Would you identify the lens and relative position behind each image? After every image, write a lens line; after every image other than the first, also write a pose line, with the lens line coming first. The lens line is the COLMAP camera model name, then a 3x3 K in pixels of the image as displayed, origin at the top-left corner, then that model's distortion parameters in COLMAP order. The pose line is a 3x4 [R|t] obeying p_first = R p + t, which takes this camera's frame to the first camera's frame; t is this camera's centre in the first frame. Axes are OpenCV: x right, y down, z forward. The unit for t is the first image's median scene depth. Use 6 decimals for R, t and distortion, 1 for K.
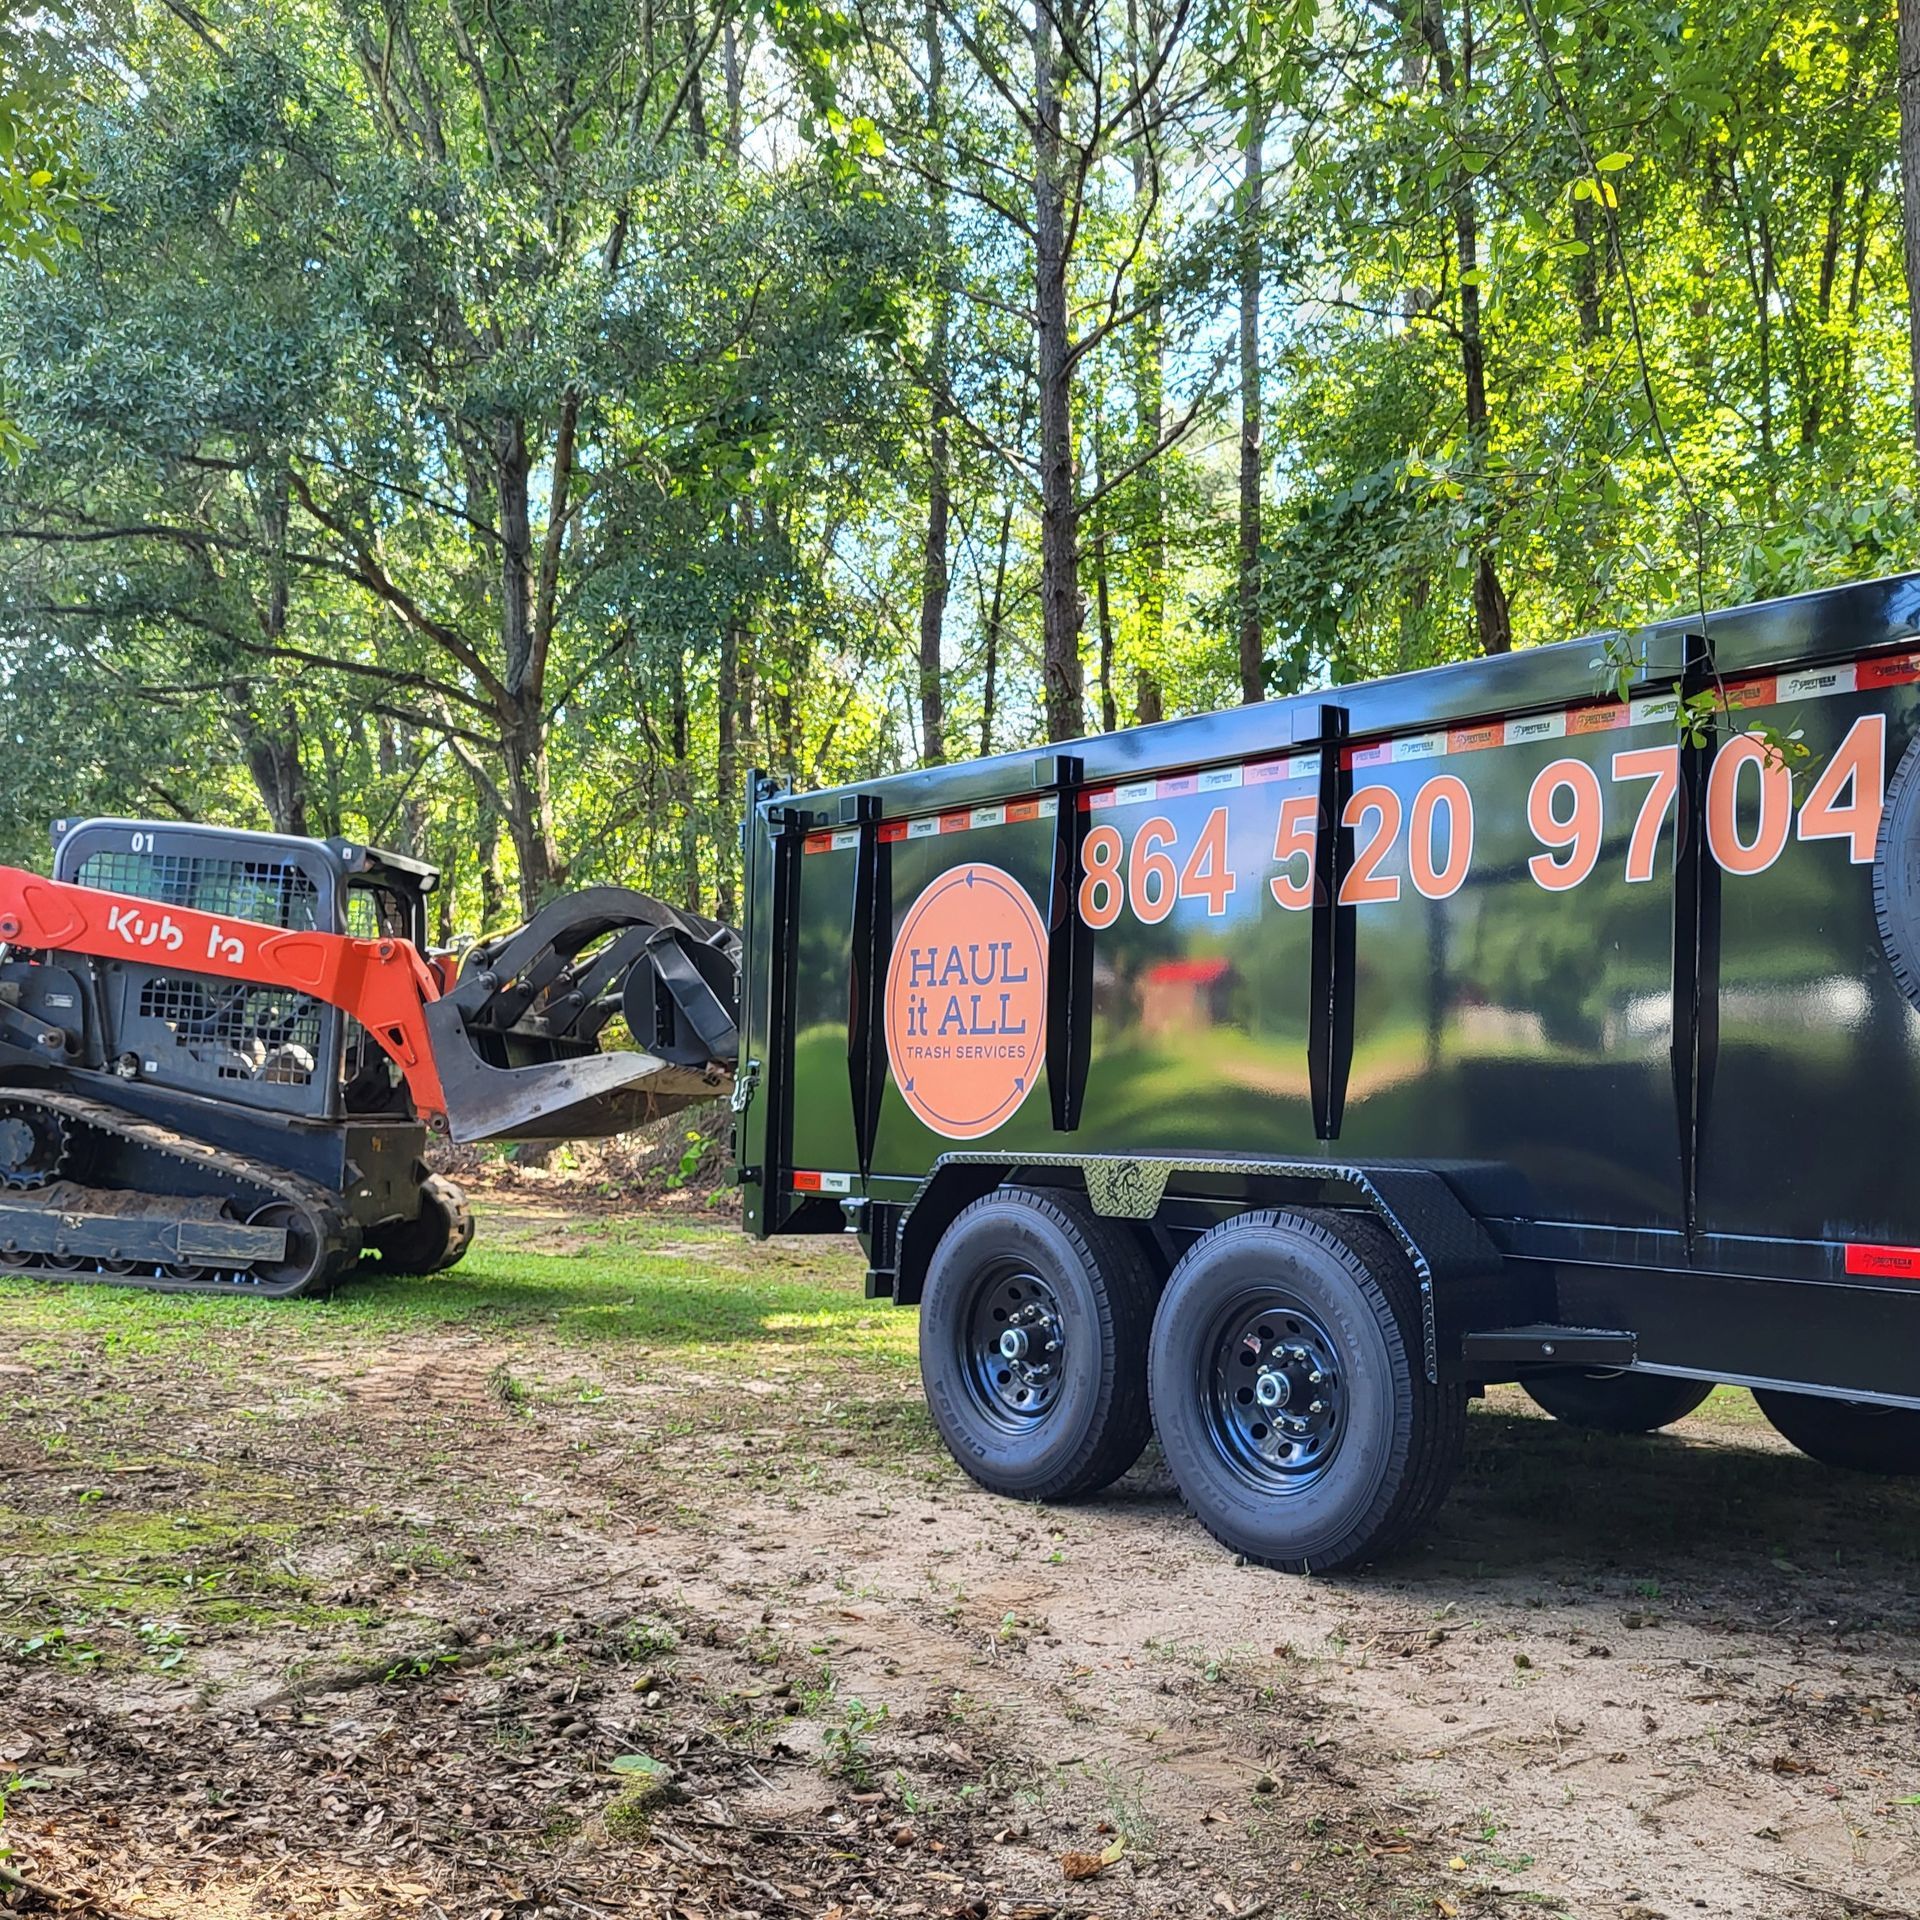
lens RADIAL K [[2019.3, 0, 962.5], [0, 2019.3, 1010.5], [0, 0, 1]] dist [0.017534, -0.004306]
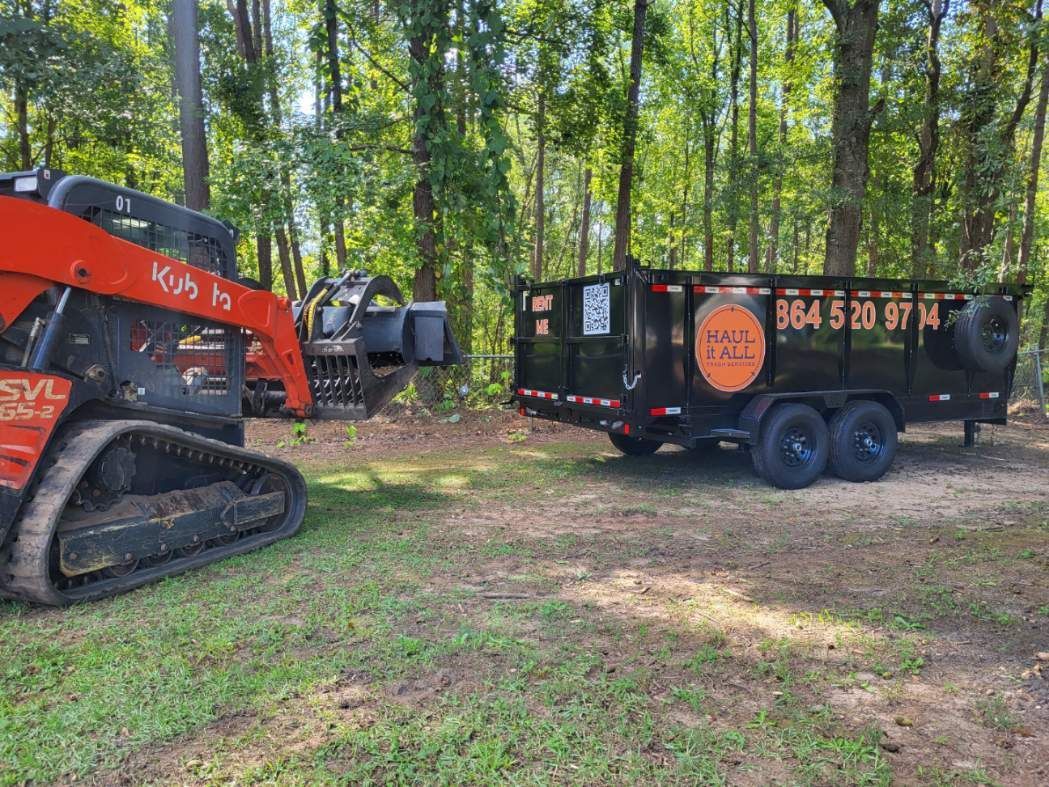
lens RADIAL K [[823.2, 0, 524.5], [0, 823.2, 393.5], [0, 0, 1]] dist [0.060807, -0.085507]
pose [[0.201019, -0.090437, 0.975404, -0.875281], [-0.042995, 0.993955, 0.101018, -0.033320], [-0.978643, -0.062244, 0.195916, 0.694641]]
